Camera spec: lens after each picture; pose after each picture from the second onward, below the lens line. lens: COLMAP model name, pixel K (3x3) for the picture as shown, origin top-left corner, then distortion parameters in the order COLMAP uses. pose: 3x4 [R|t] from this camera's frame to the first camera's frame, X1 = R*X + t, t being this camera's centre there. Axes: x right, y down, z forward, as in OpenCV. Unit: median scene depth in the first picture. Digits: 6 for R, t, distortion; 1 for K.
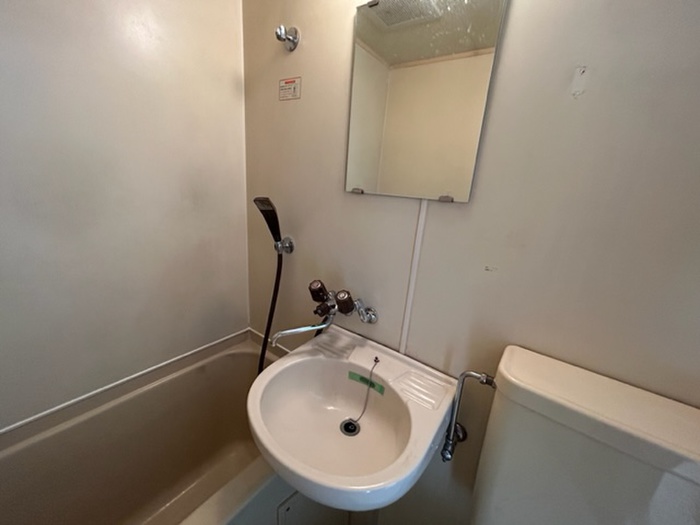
lens RADIAL K [[281.2, 0, 349.3], [0, 281.2, 262.7], [0, 0, 1]] dist [0.000412, 0.000309]
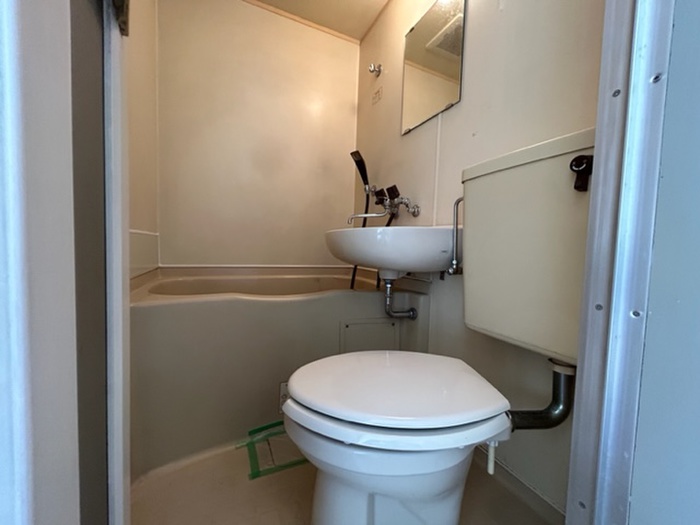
lens RADIAL K [[281.2, 0, 351.6], [0, 281.2, 262.2], [0, 0, 1]] dist [0.000412, 0.000309]
pose [[0.880608, -0.023832, -0.473246, 0.413407], [-0.101790, 0.965904, -0.238050, 0.738903], [0.462784, 0.257801, 0.848157, -0.249848]]
